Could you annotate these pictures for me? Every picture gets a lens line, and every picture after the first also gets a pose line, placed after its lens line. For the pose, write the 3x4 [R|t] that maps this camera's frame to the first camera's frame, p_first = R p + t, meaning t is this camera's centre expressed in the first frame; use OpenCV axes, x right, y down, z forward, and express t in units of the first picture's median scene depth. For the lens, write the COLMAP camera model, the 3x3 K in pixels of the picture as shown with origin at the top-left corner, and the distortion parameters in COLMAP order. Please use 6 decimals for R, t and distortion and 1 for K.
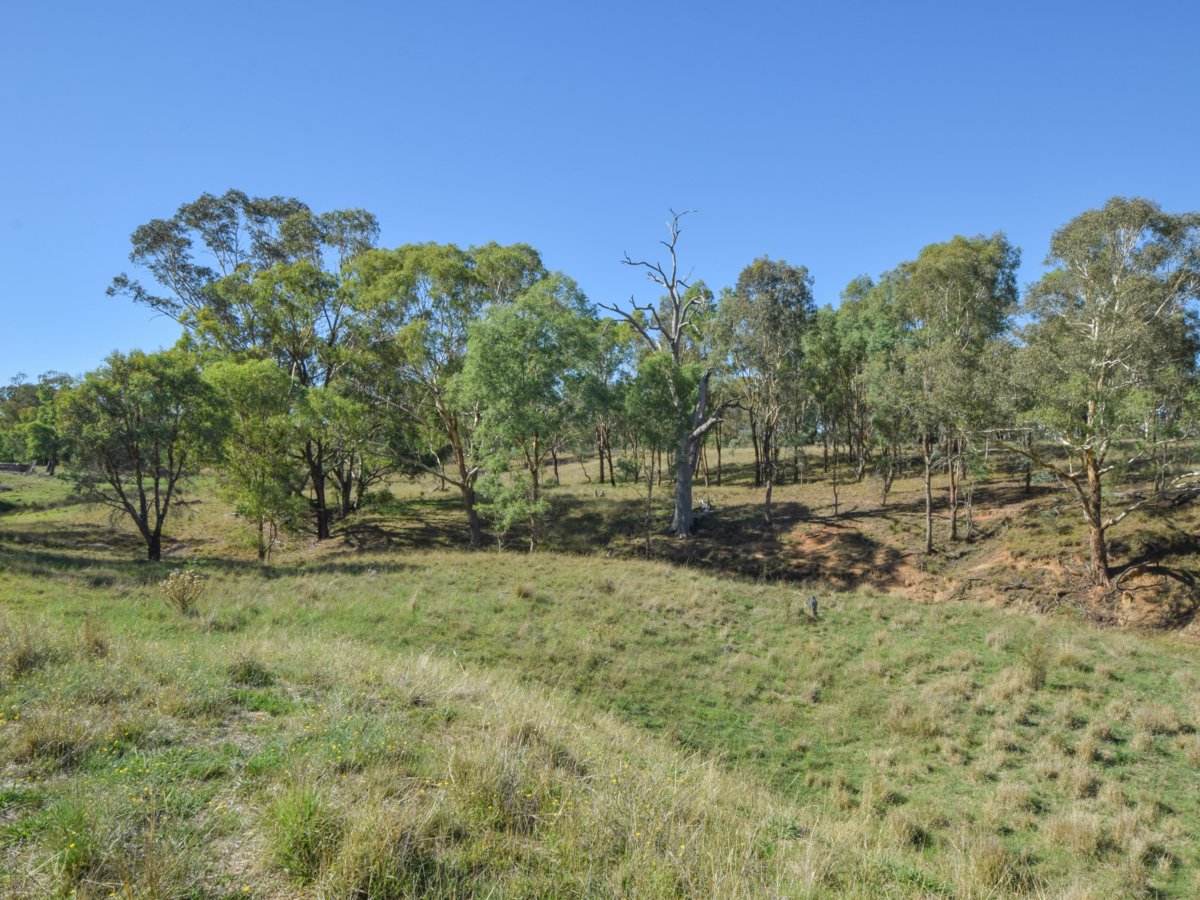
lens RADIAL K [[768.7, 0, 599.7], [0, 768.7, 449.9], [0, 0, 1]] dist [-0.006267, -0.001355]
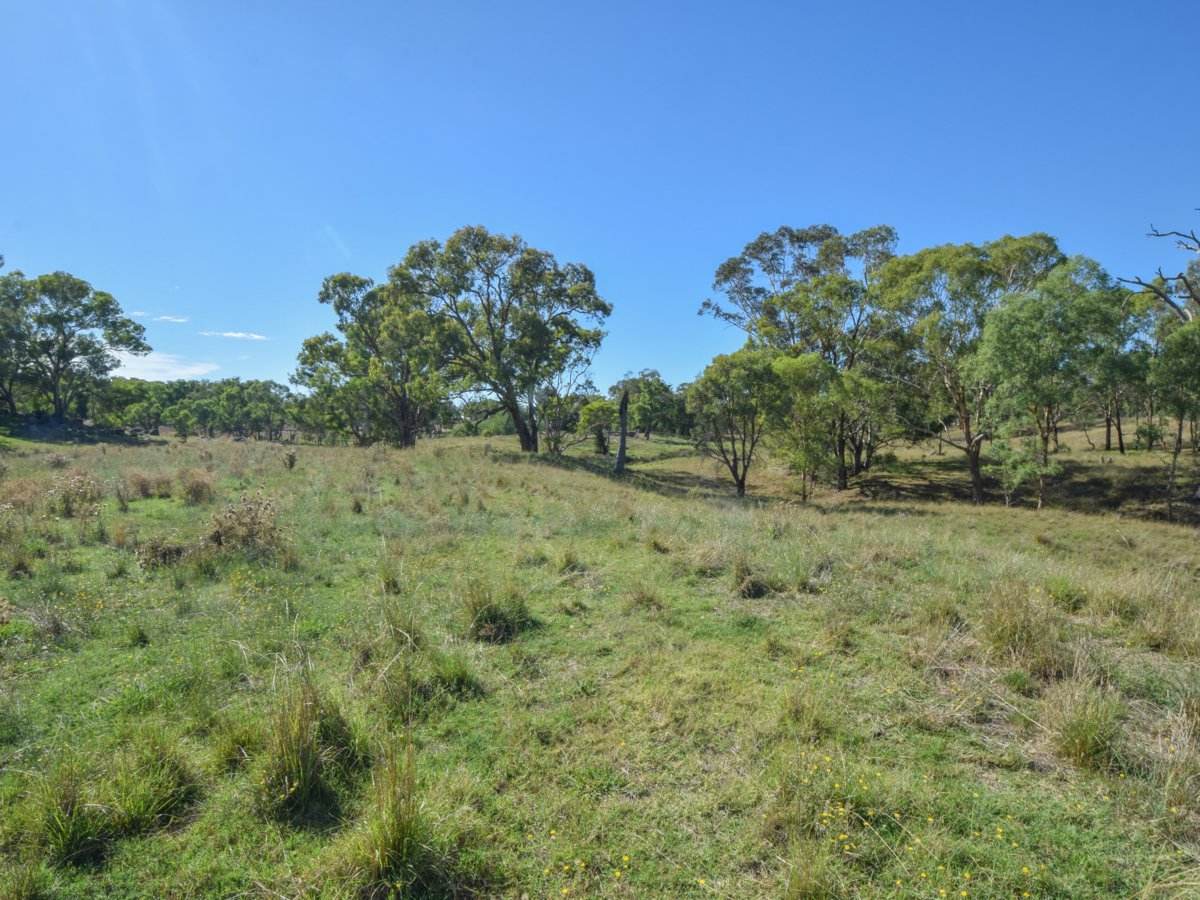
lens RADIAL K [[678.6, 0, 590.0], [0, 678.6, 469.5], [0, 0, 1]] dist [-0.015847, -0.006688]
pose [[0.815319, 0.031788, -0.578138, -0.055390], [0.009966, 0.997573, 0.068906, -0.000233], [0.578926, -0.061942, 0.813024, -0.182122]]
